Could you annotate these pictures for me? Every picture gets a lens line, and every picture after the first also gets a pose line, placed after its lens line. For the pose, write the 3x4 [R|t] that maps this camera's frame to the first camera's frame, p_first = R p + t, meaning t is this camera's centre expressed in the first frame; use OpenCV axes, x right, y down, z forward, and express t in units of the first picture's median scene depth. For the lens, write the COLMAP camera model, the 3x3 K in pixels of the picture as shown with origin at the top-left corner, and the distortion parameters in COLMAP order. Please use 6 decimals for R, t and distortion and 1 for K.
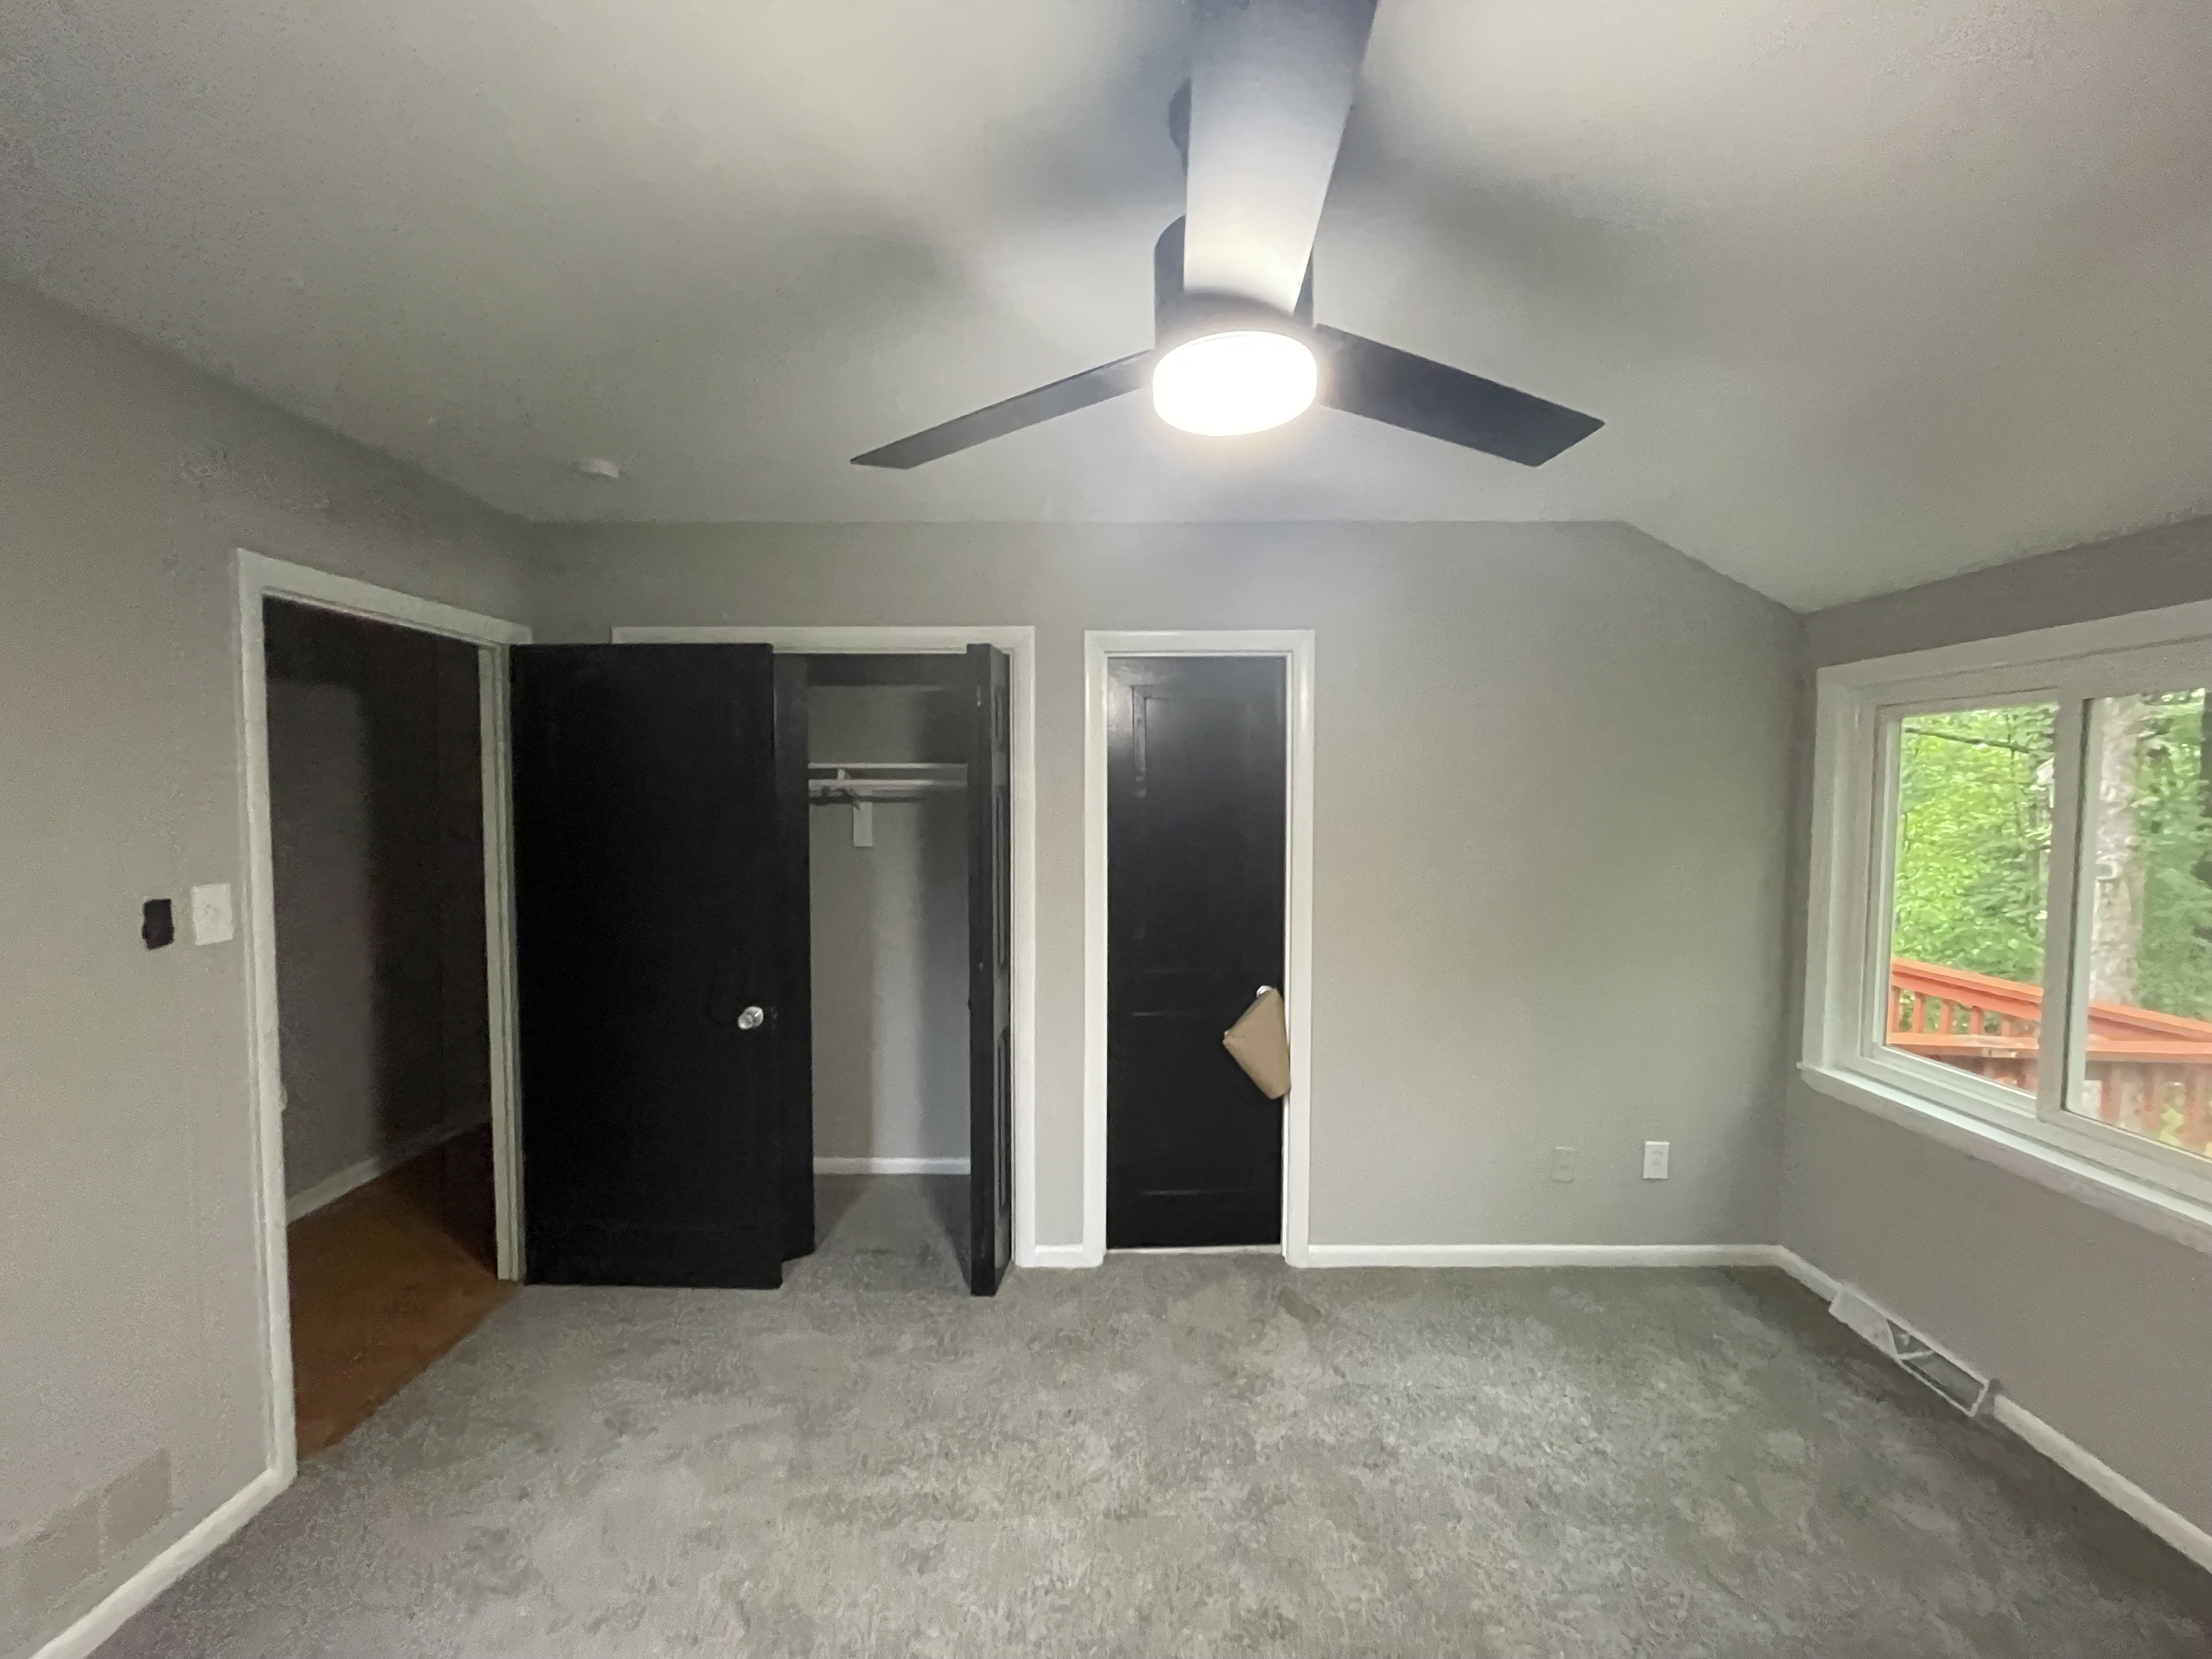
lens RADIAL K [[892.2, 0, 1112.9], [0, 892.2, 831.2], [0, 0, 1]] dist [-0.005254, 0.002555]
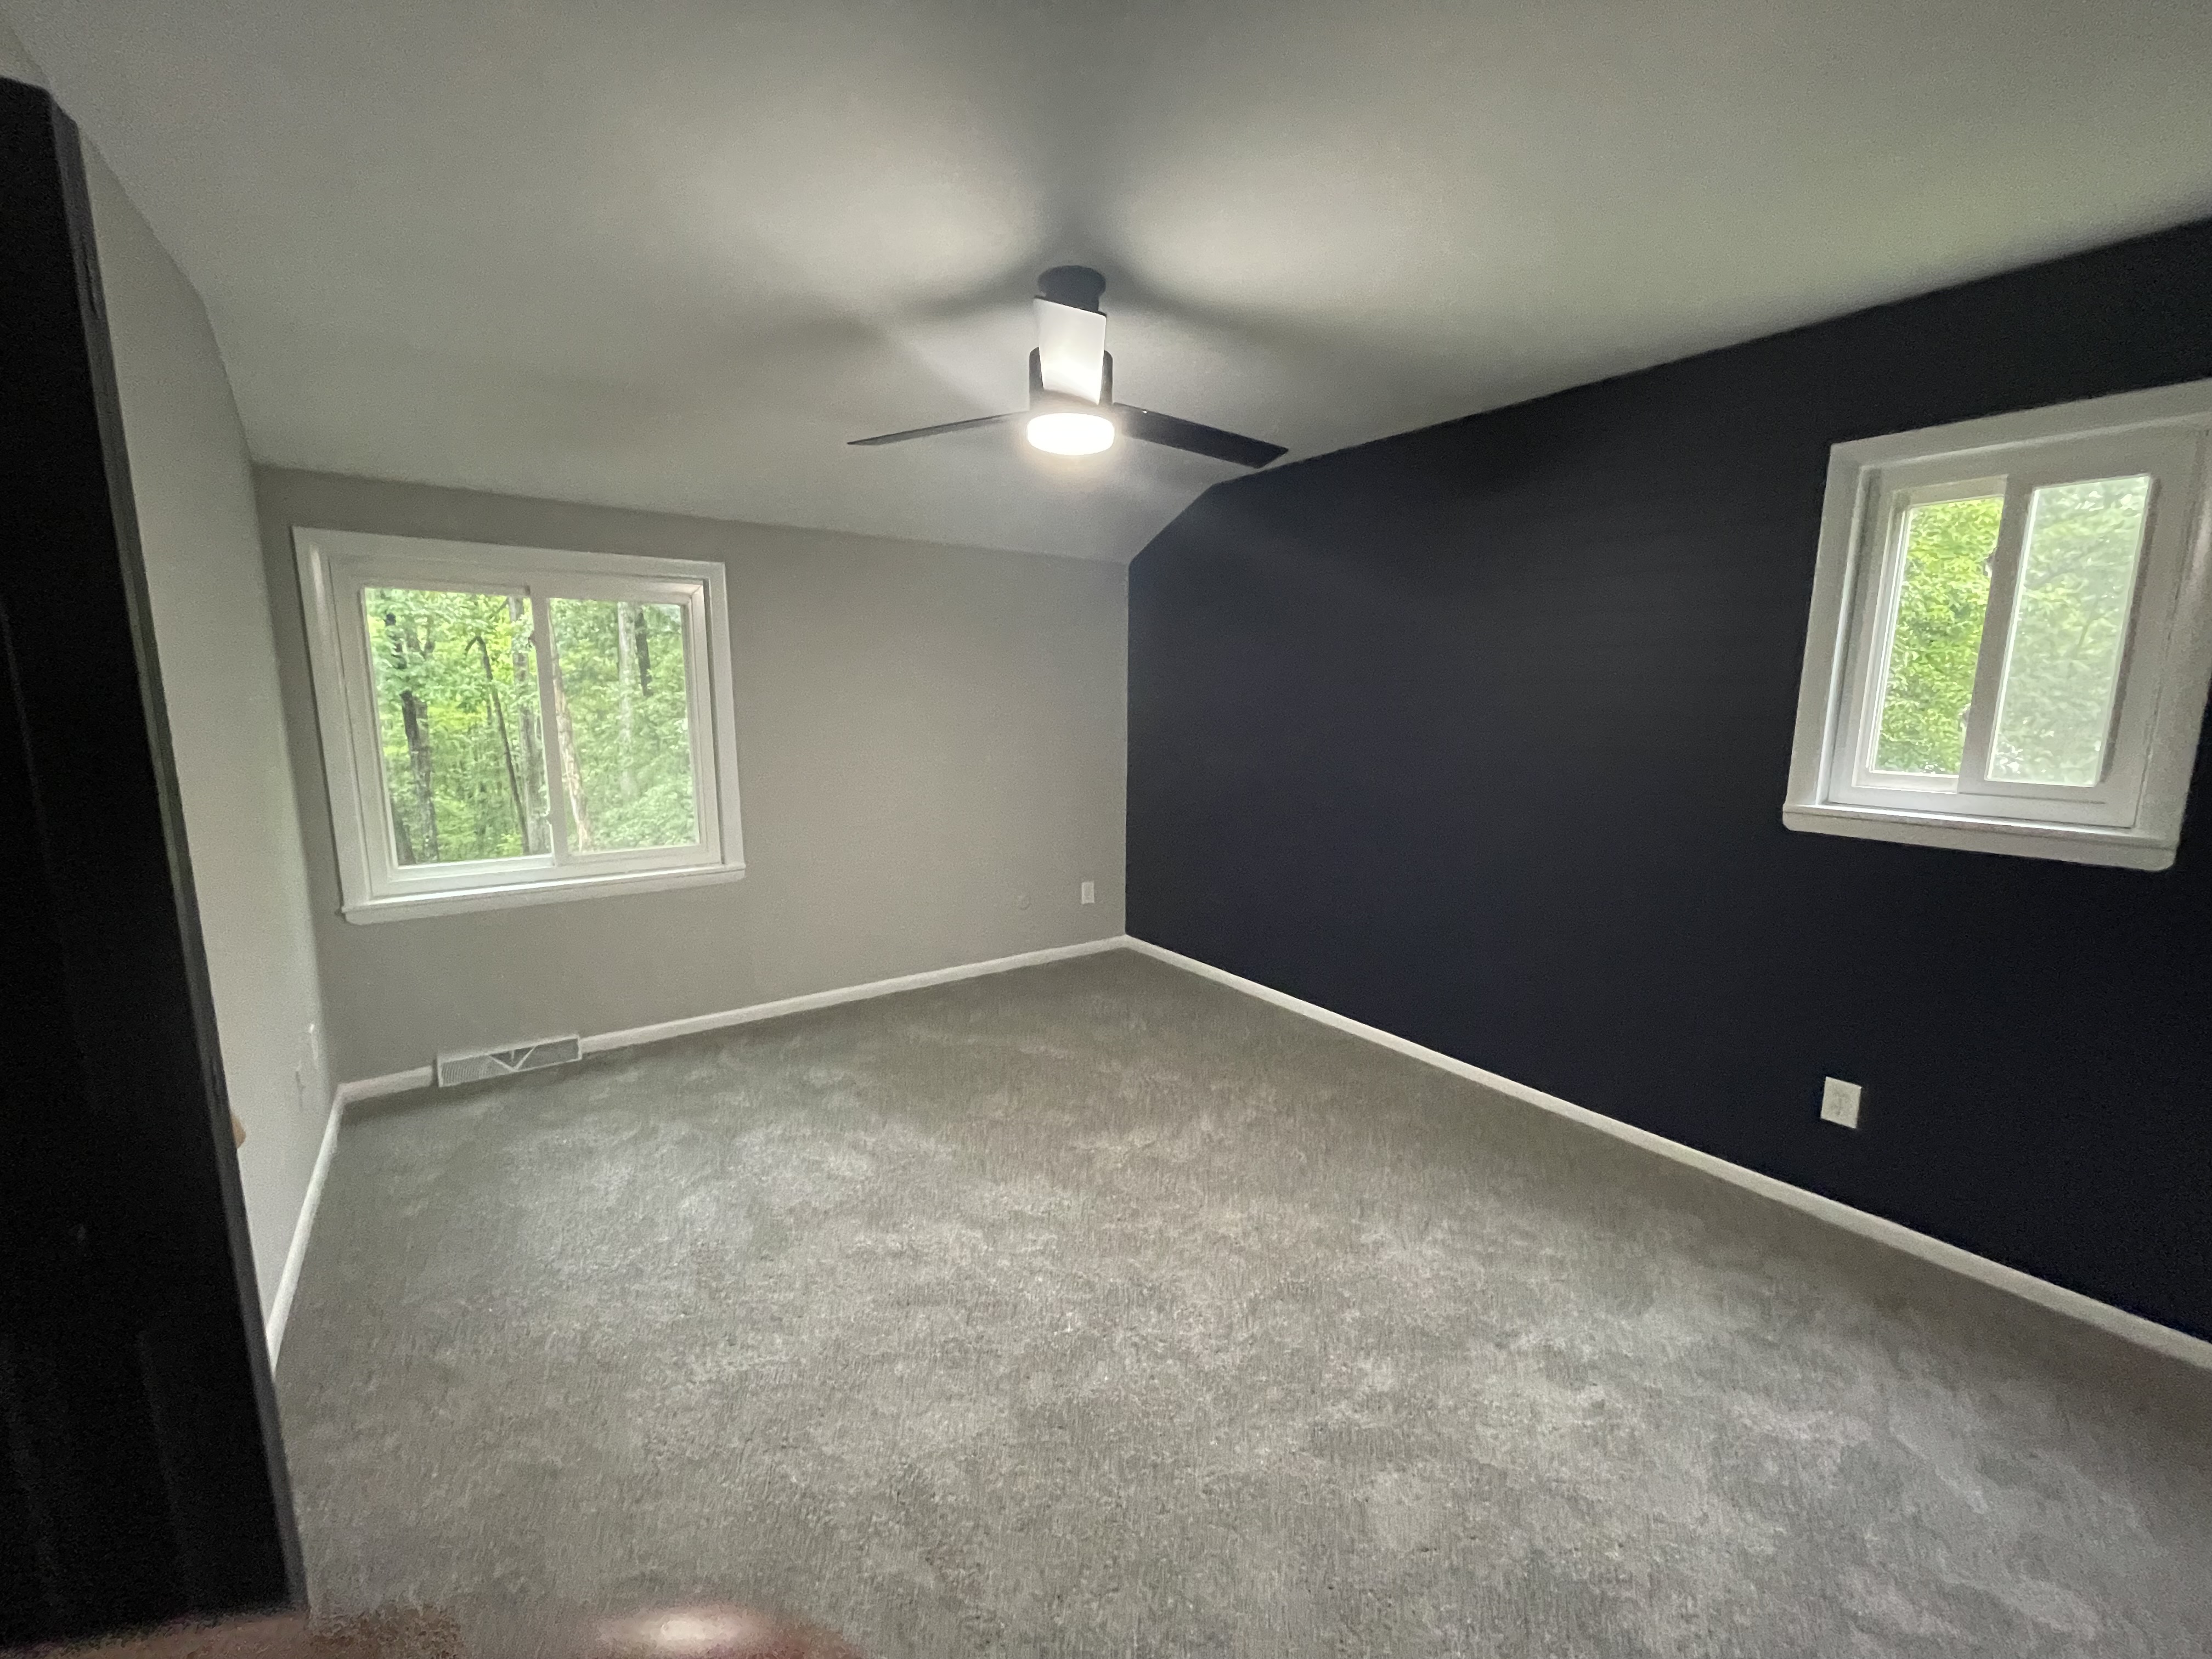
lens RADIAL K [[892.2, 0, 1116.5], [0, 892.2, 837.6], [0, 0, 1]] dist [-0.005254, 0.002555]
pose [[-0.604383, -0.134848, 0.785199, -0.740995], [0.021332, 0.982479, 0.185148, -0.000742], [-0.796408, 0.128650, -0.590917, 1.046721]]
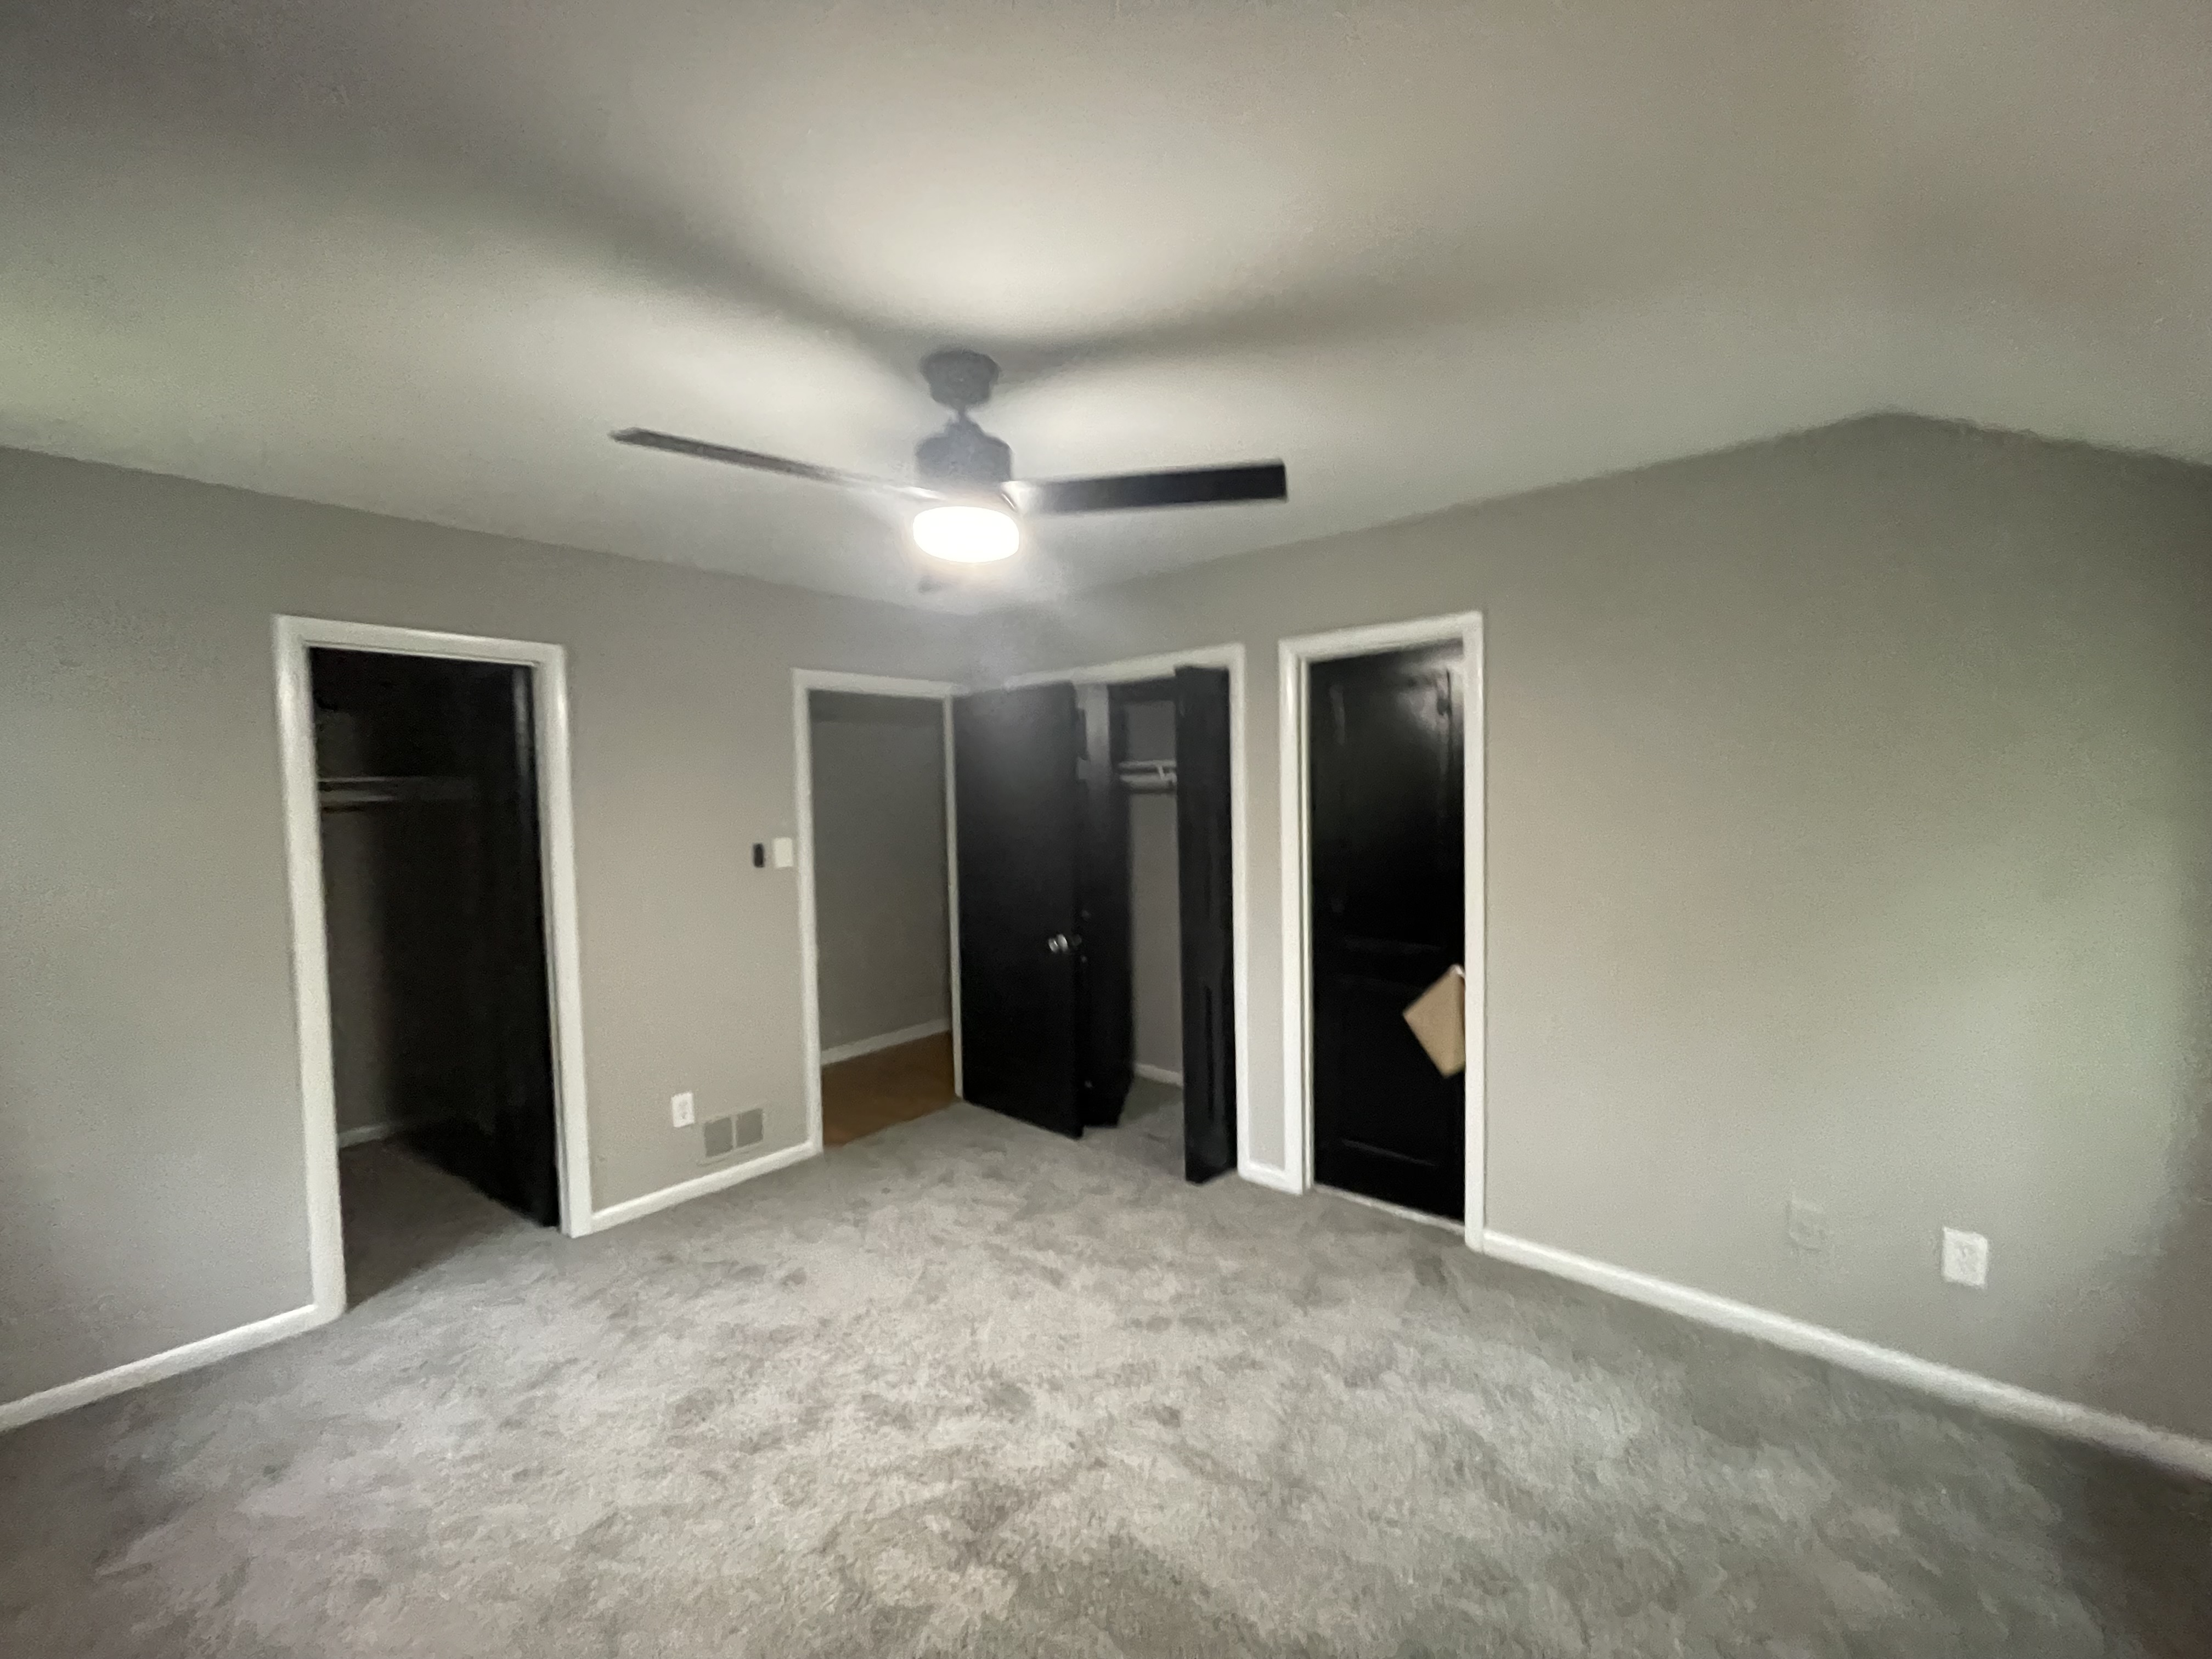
lens RADIAL K [[892.2, 0, 1117.2], [0, 892.2, 828.5], [0, 0, 1]] dist [-0.005254, 0.002555]
pose [[0.761790, 0.014218, -0.647668, 0.686507], [-0.007882, 0.999889, 0.012680, 0.004774], [0.647777, -0.004555, 0.761817, -0.033382]]
